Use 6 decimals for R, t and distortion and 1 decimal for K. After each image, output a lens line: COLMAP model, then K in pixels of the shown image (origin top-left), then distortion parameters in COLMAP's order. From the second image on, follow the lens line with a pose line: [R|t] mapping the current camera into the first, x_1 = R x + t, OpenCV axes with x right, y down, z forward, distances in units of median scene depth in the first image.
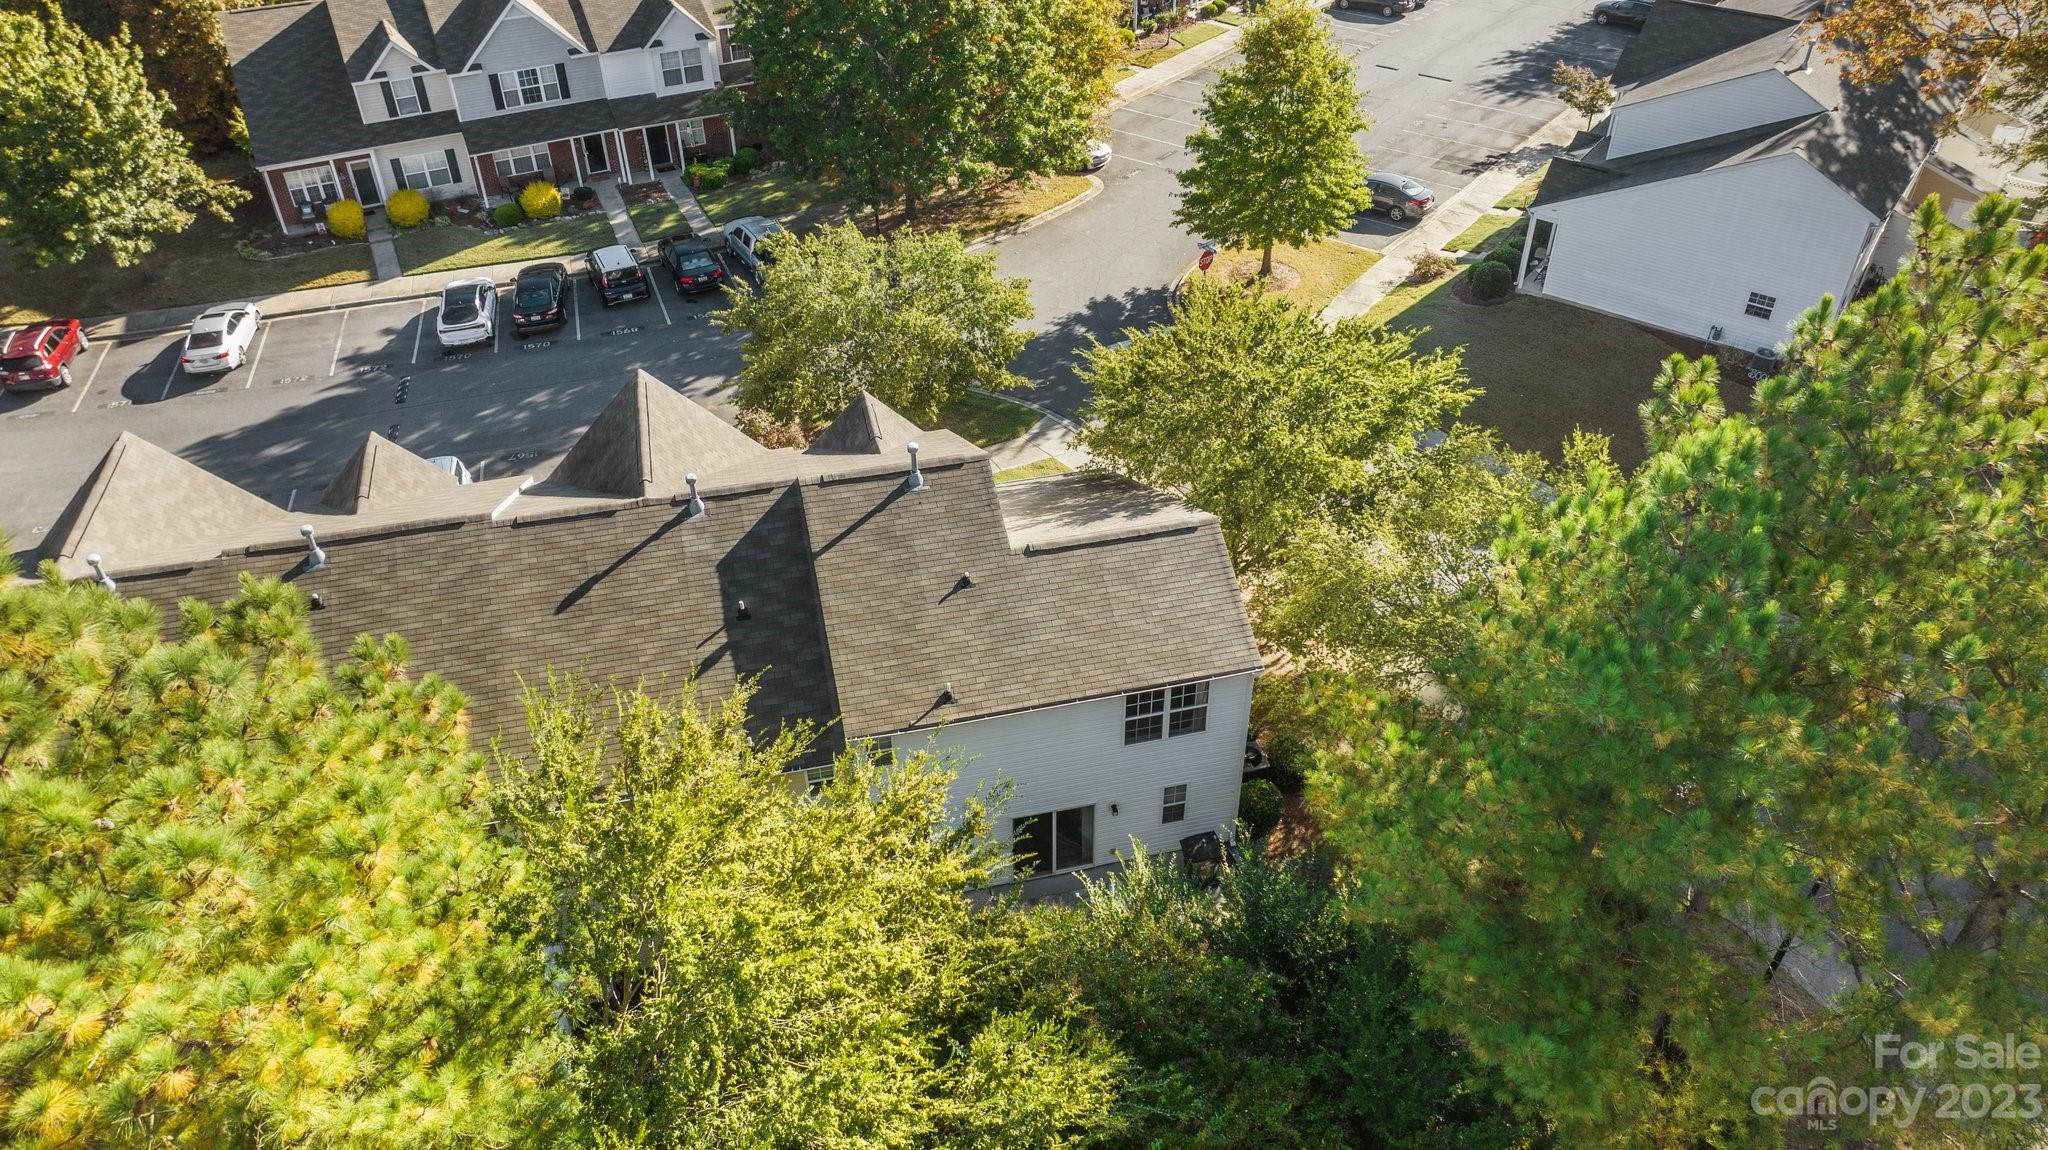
lens RADIAL K [[1451.1, 0, 1014.5], [0, 1451.1, 575.6], [0, 0, 1]] dist [-0.035747, 0.035127]
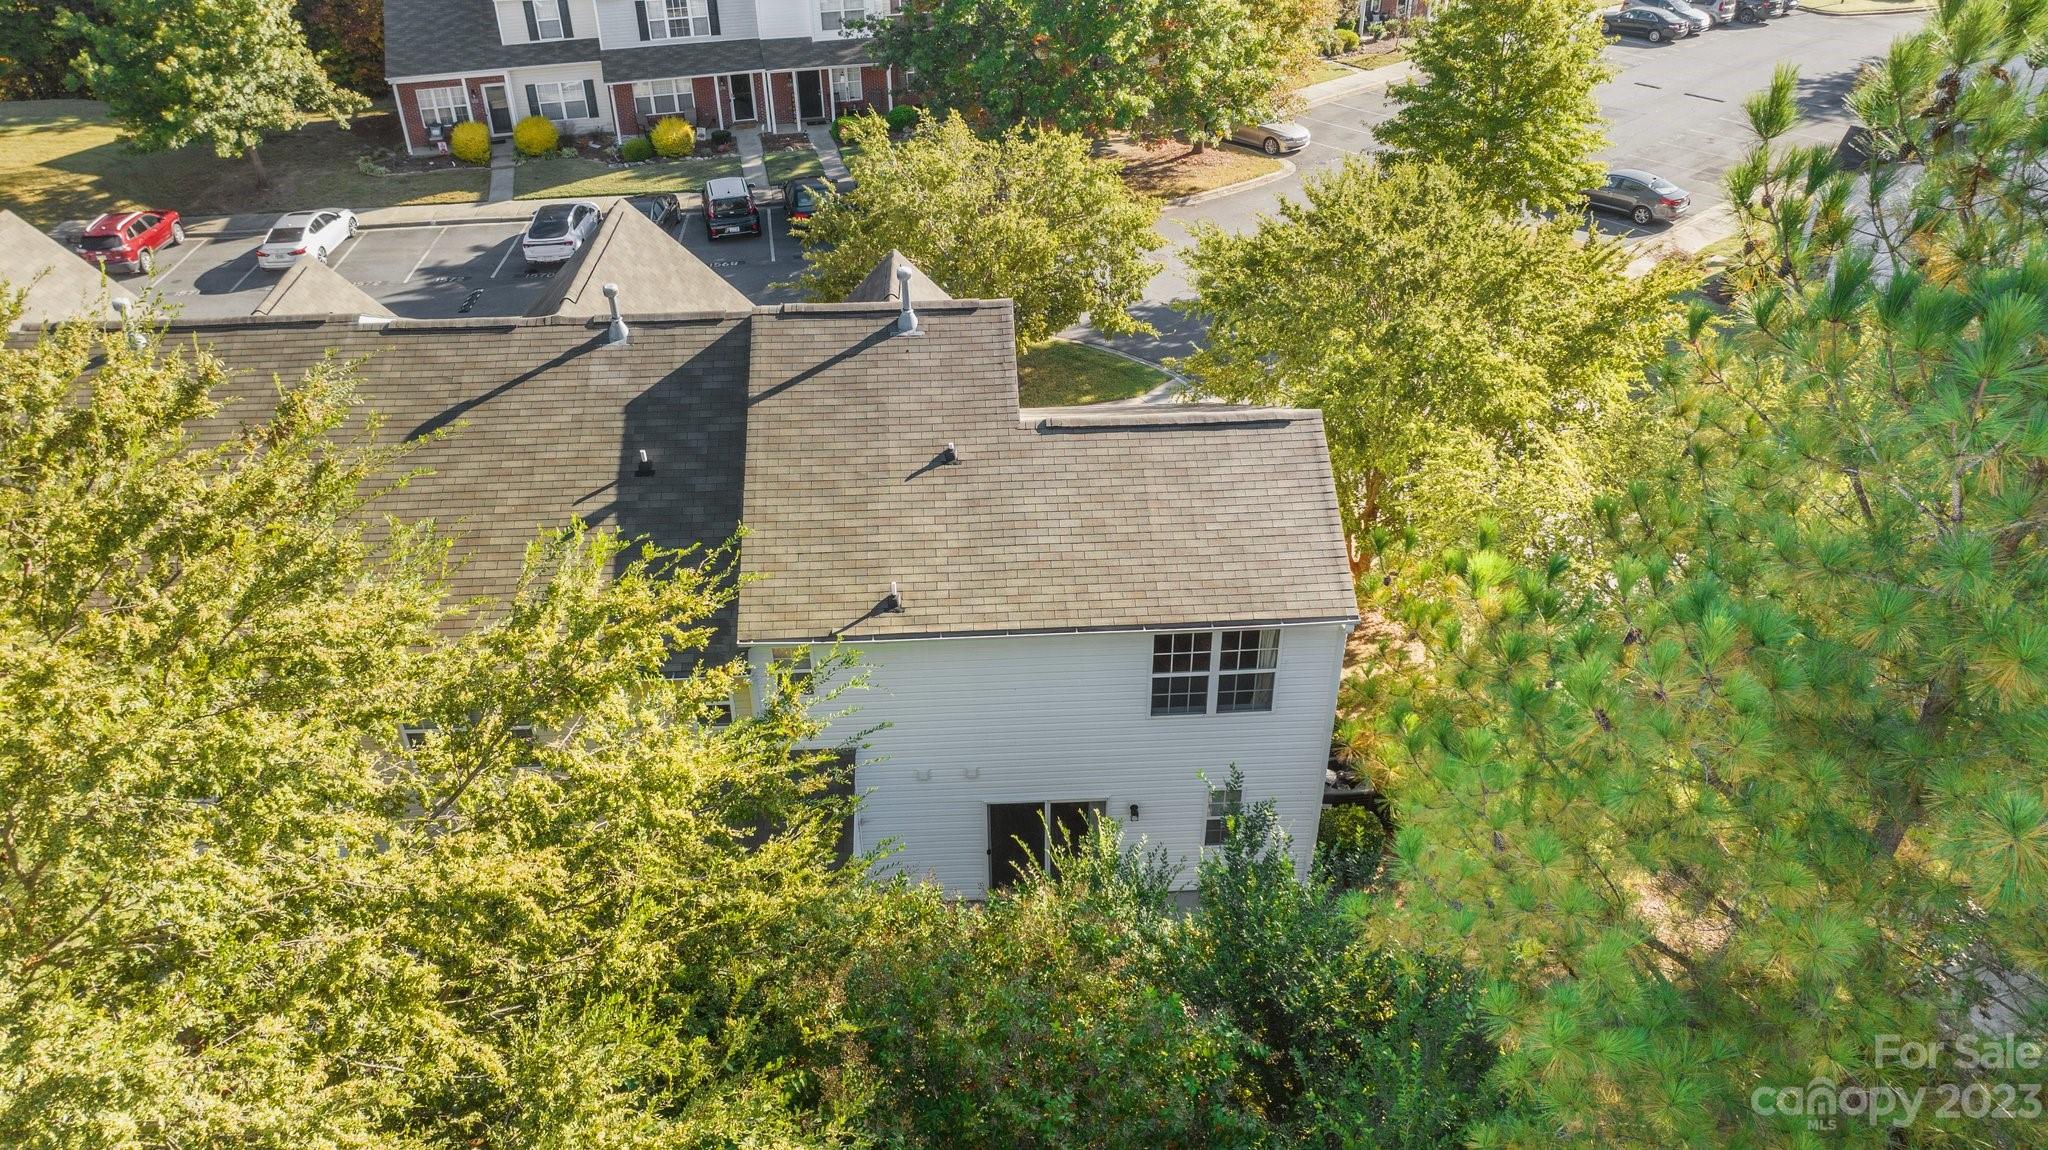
lens RADIAL K [[1451.1, 0, 1014.5], [0, 1451.1, 575.6], [0, 0, 1]] dist [-0.035747, 0.035127]
pose [[0.983722, 0.104327, -0.146313, 0.057869], [-0.113936, 0.991741, -0.058885, 0.053655], [0.138961, 0.074597, 0.987484, 0.160315]]
